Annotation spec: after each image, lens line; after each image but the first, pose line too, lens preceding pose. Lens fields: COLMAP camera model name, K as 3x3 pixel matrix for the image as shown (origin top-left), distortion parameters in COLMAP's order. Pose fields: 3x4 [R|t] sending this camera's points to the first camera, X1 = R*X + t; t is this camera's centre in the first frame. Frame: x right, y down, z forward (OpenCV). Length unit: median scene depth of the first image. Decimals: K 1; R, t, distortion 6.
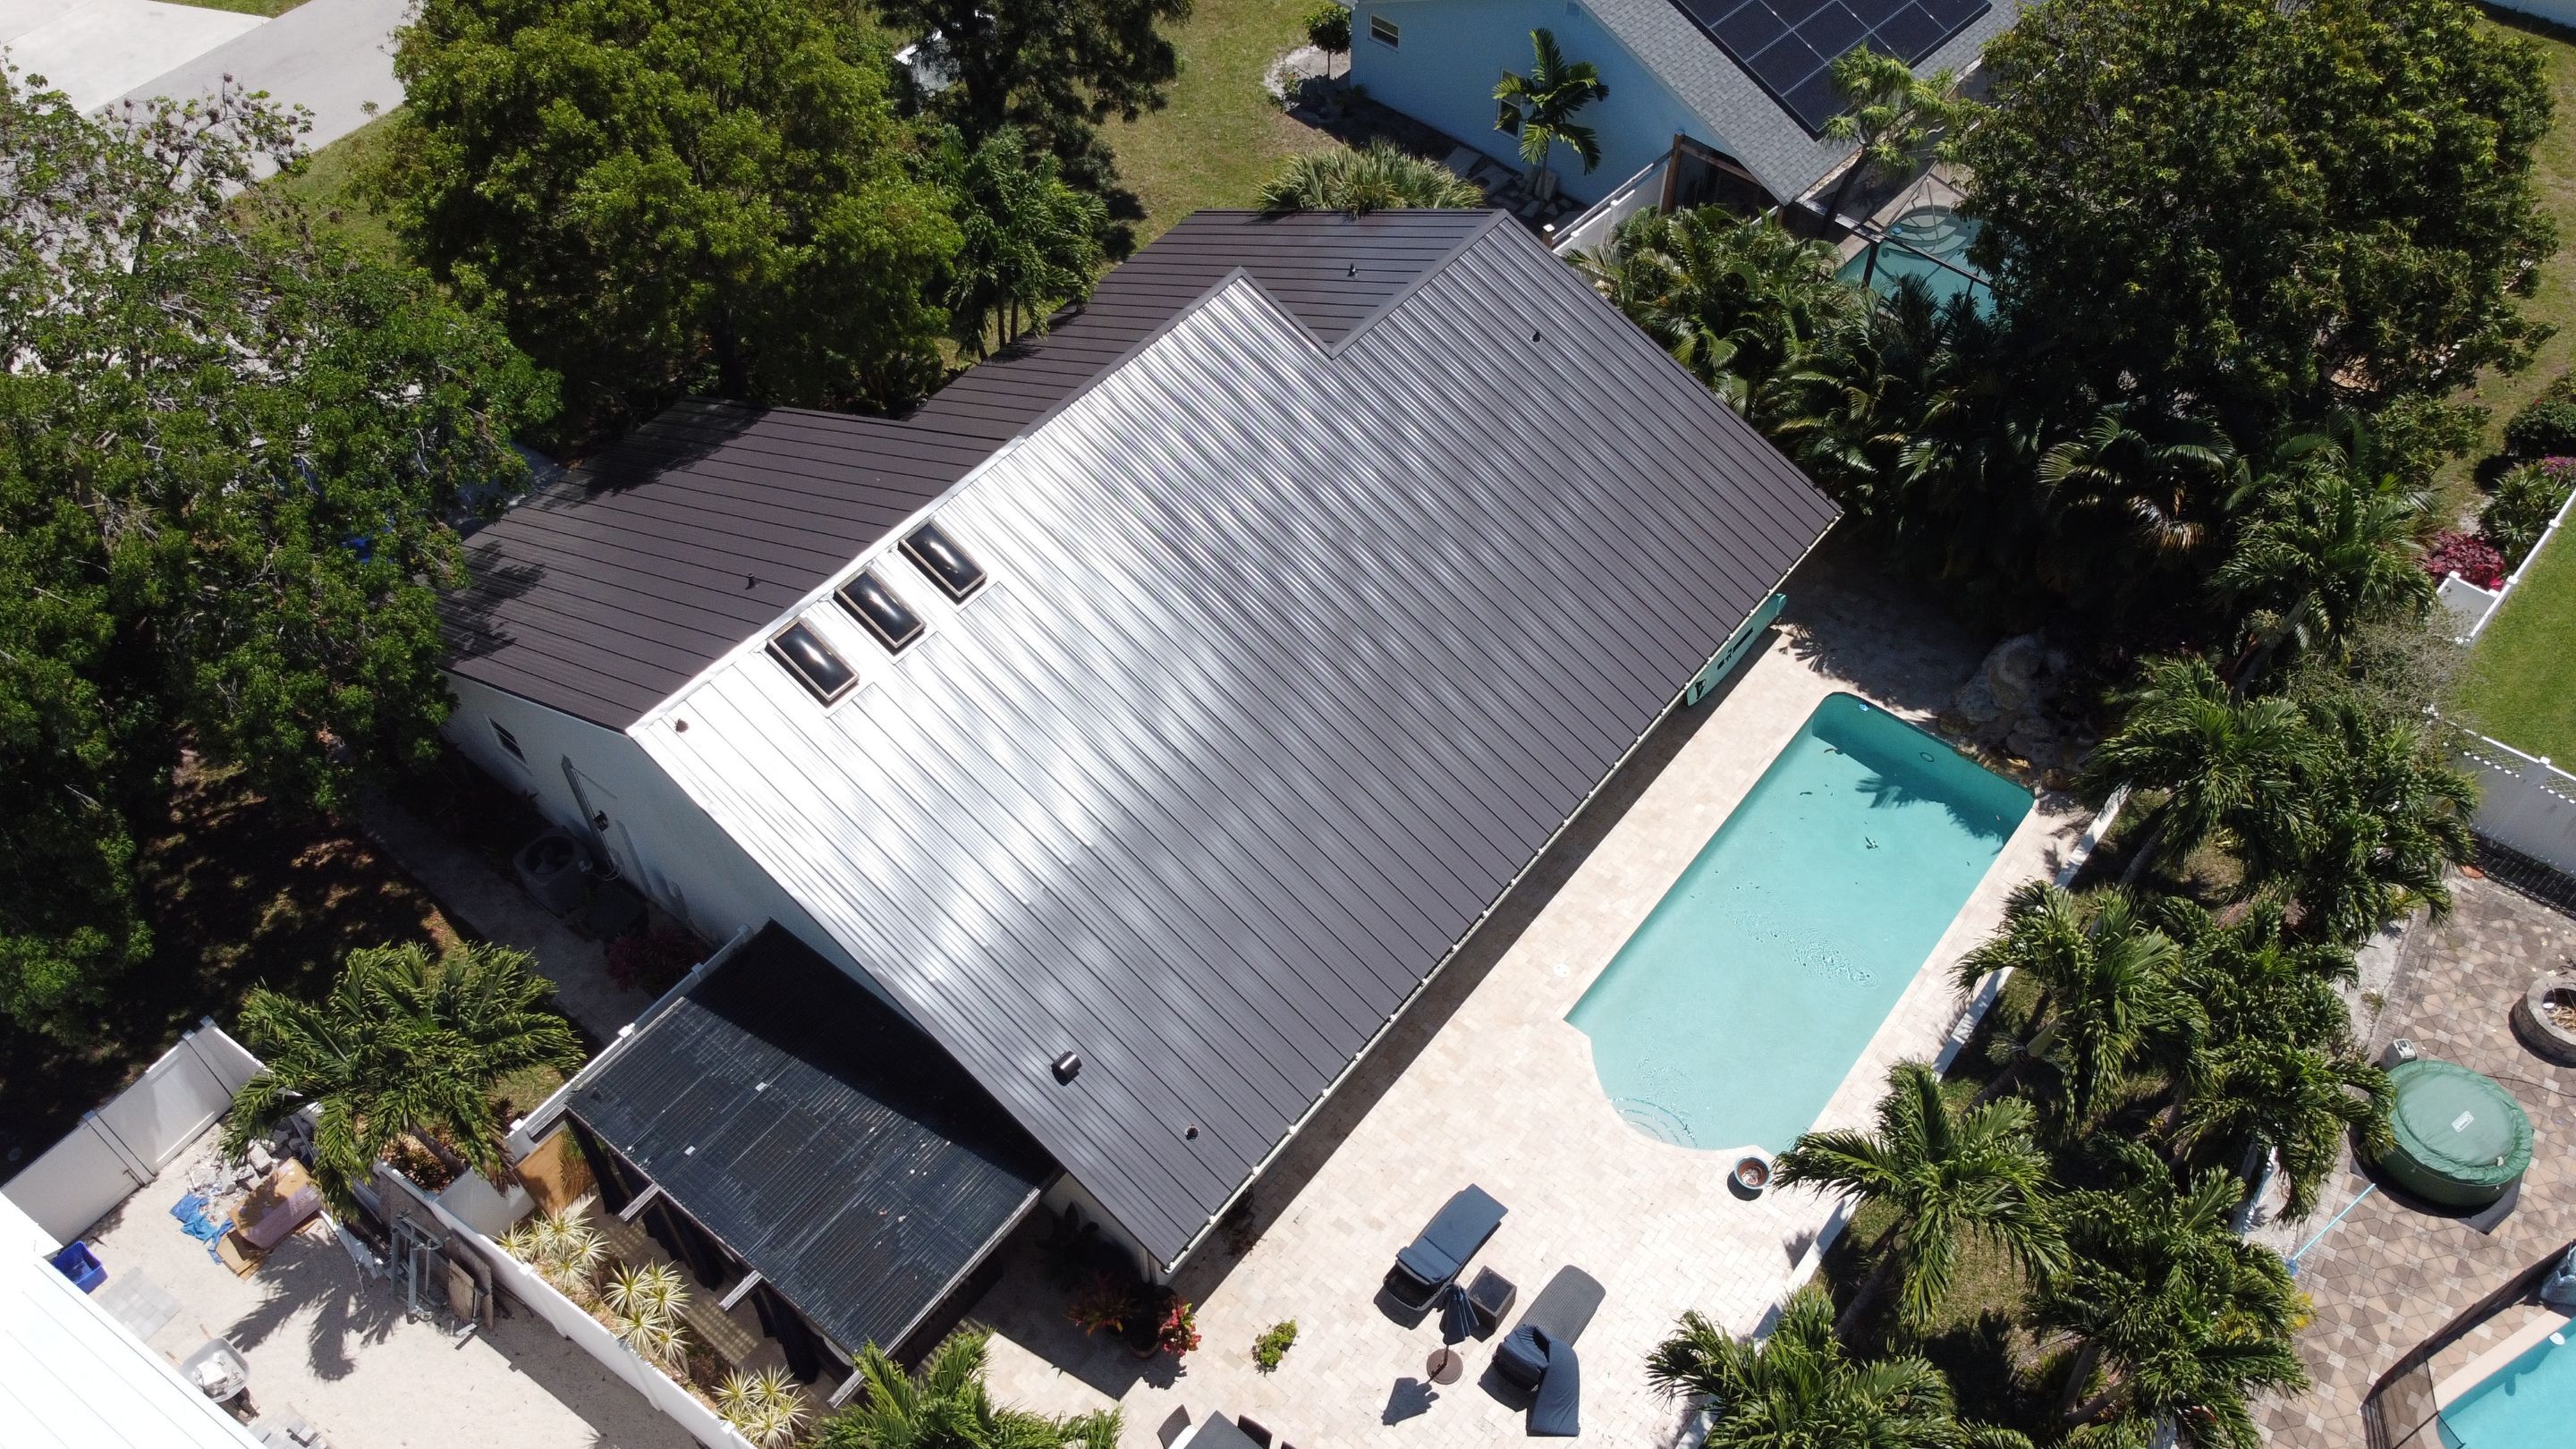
lens RADIAL K [[1955.7, 0, 1265.2], [0, 1955.7, 702.9], [0, 0, 1]] dist [0.005715, -0.001172]
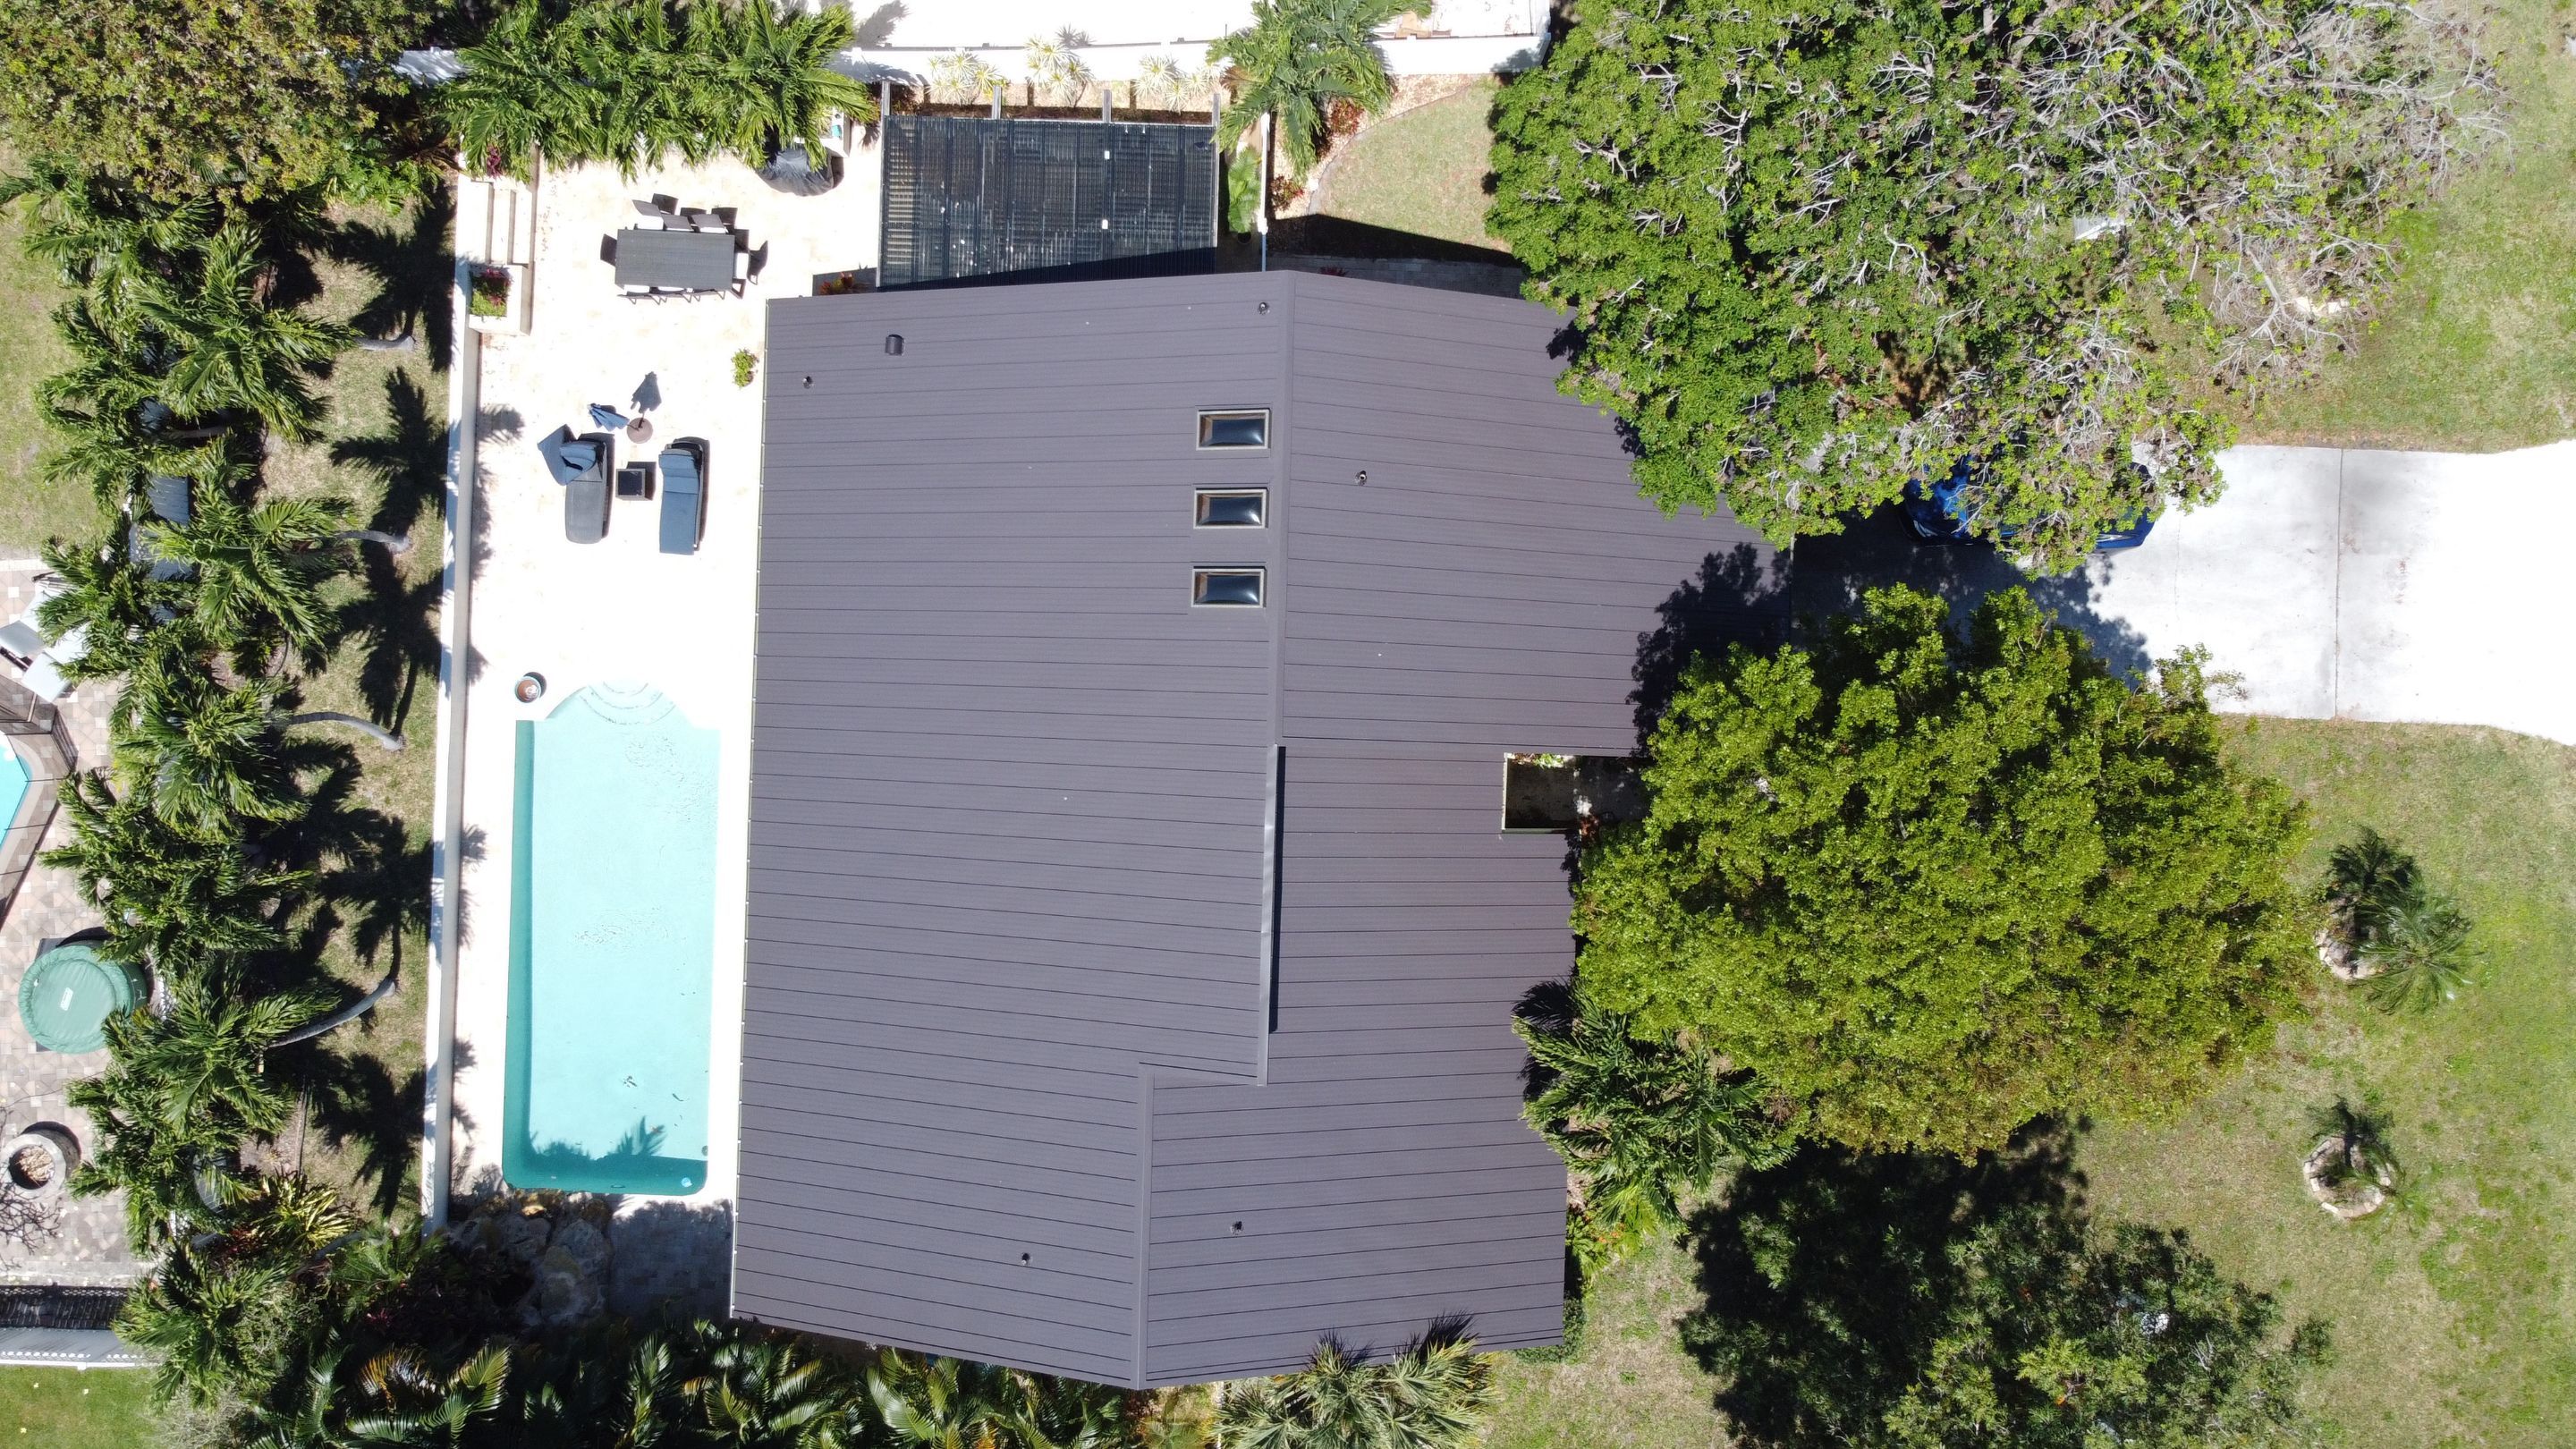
lens RADIAL K [[1955.7, 0, 1299.7], [0, 1955.7, 726.0], [0, 0, 1]] dist [0.005715, -0.001172]
pose [[-0.799247, 0.600979, 0.005373, -0.132260], [-0.447019, -0.600422, 0.663074, -0.736552], [0.401720, 0.527558, 0.748534, 0.204030]]
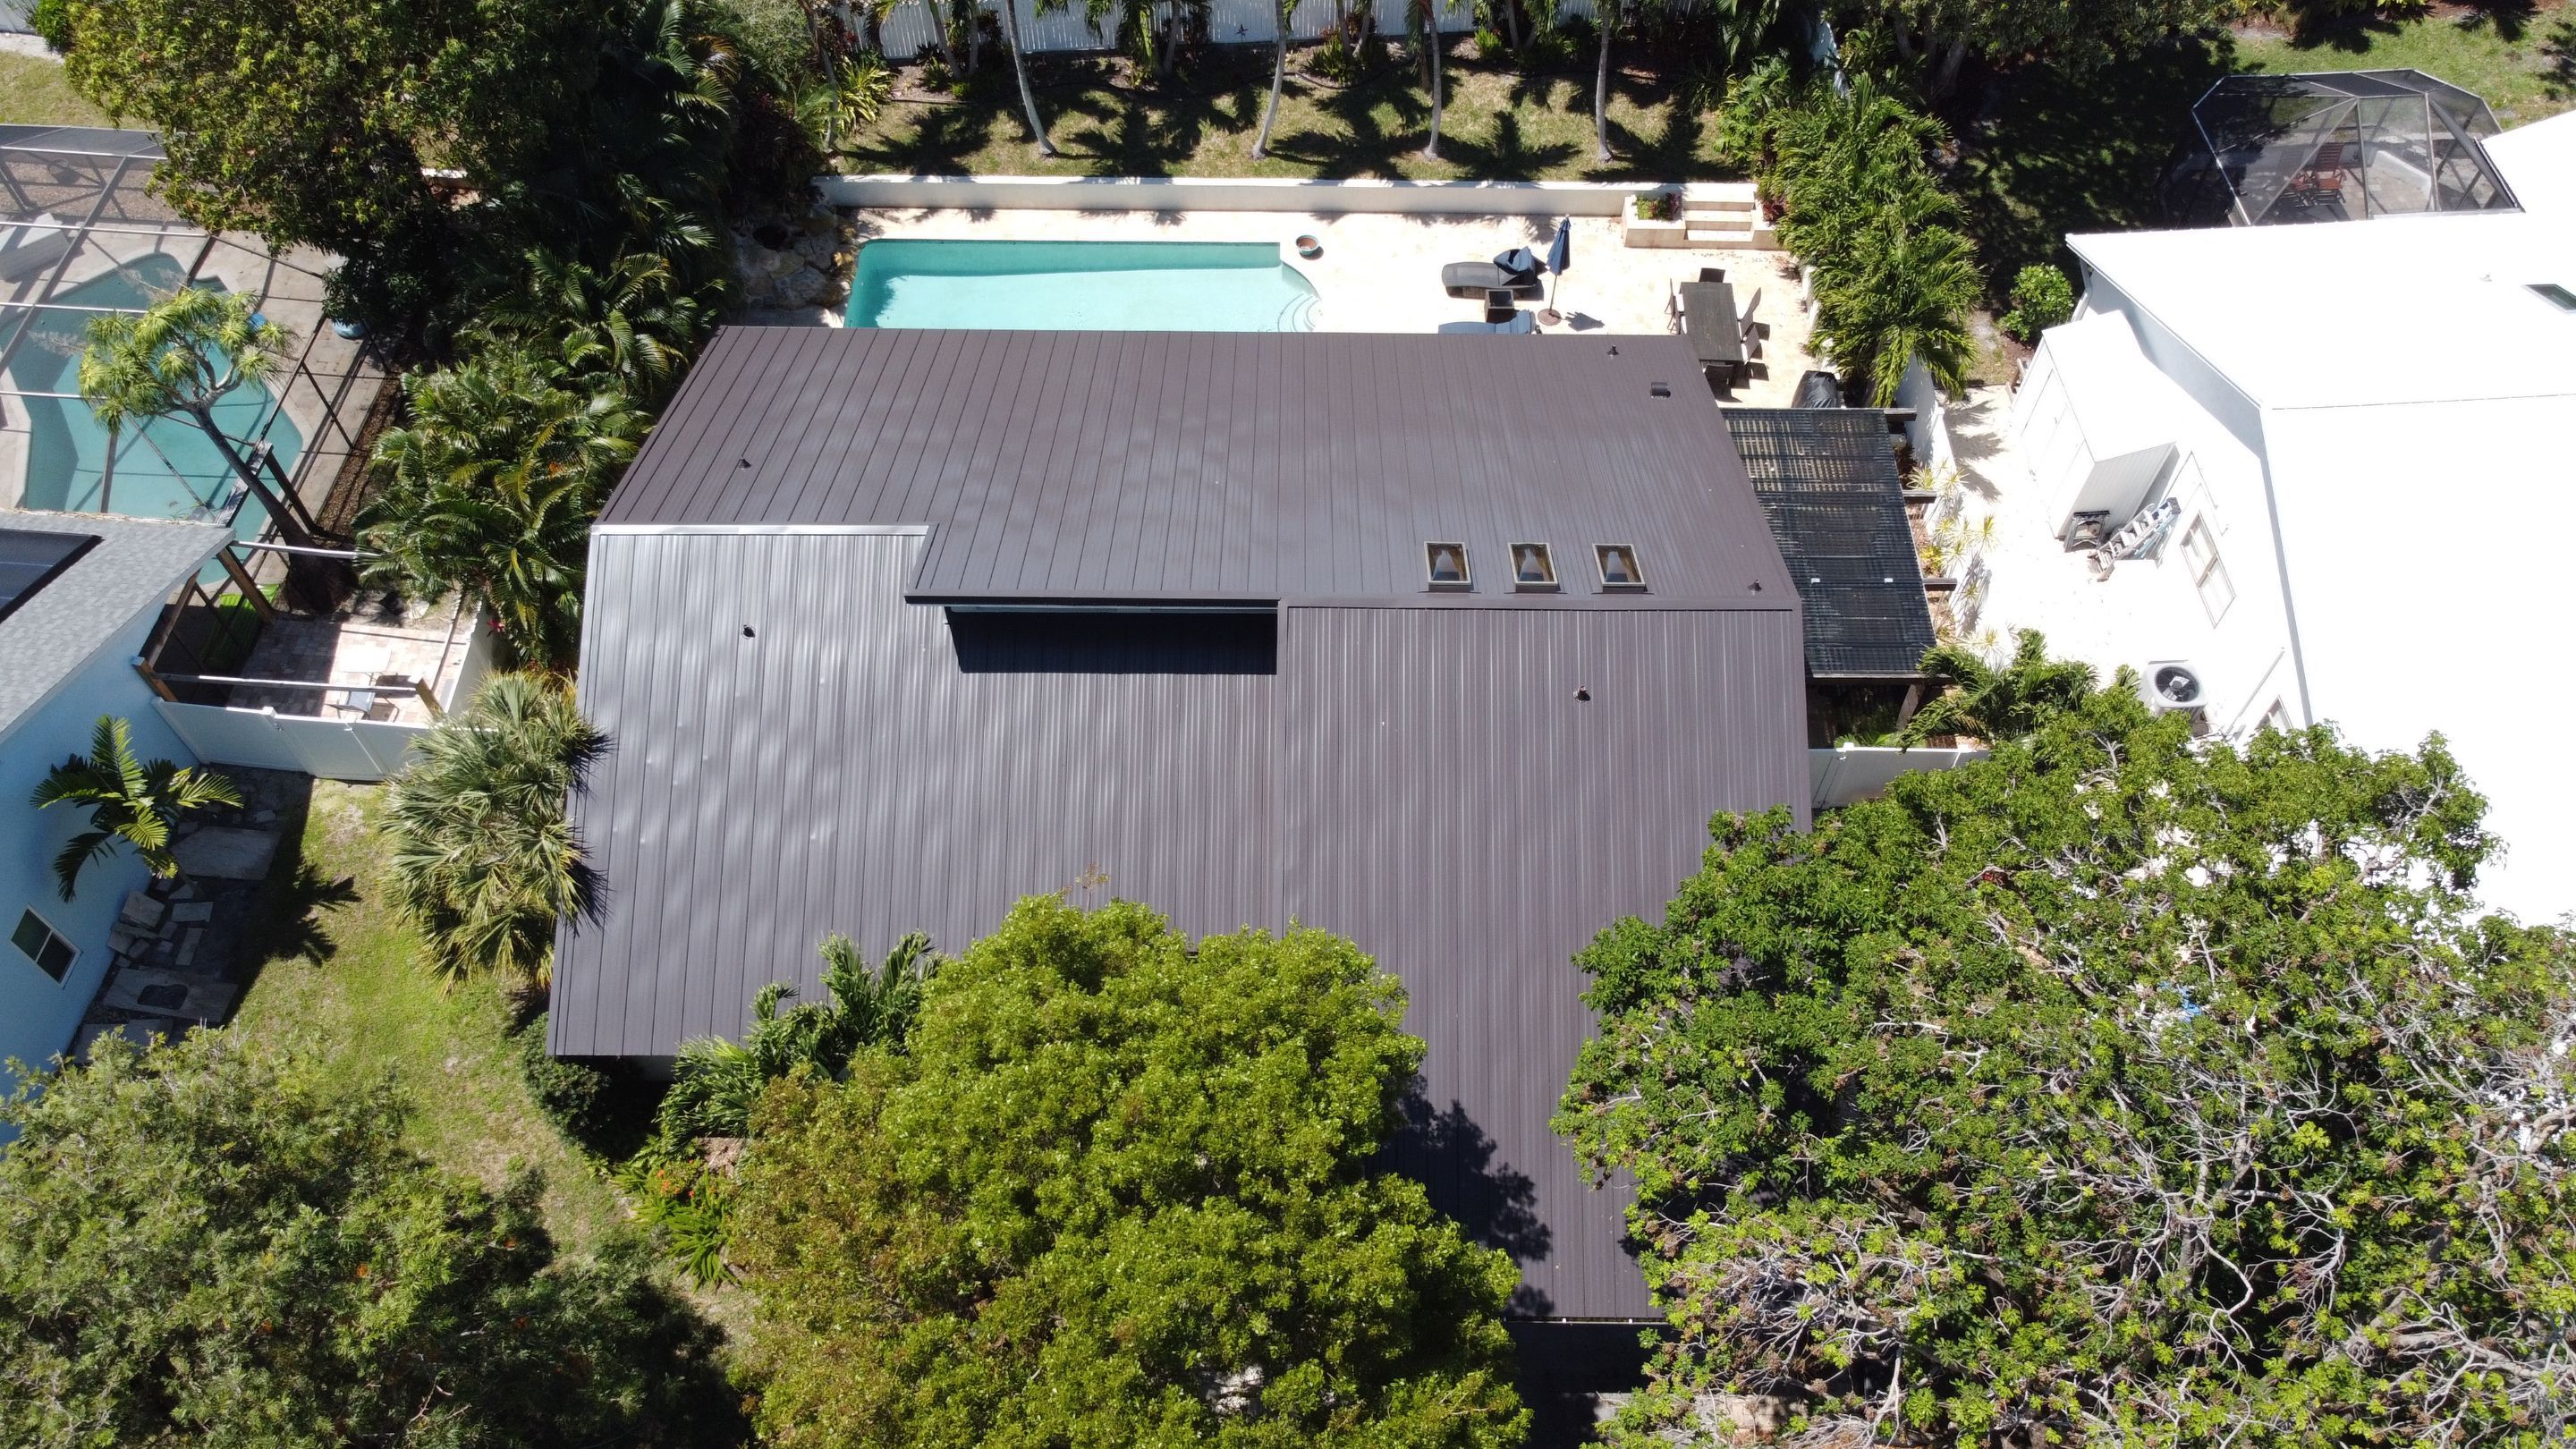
lens RADIAL K [[1955.7, 0, 1278.5], [0, 1955.7, 715.9], [0, 0, 1]] dist [0.005715, -0.001172]
pose [[-0.620040, -0.642520, 0.450243, -0.524976], [0.588960, -0.002040, 0.808159, -0.803392], [-0.518340, 0.766266, 0.379684, 0.615652]]
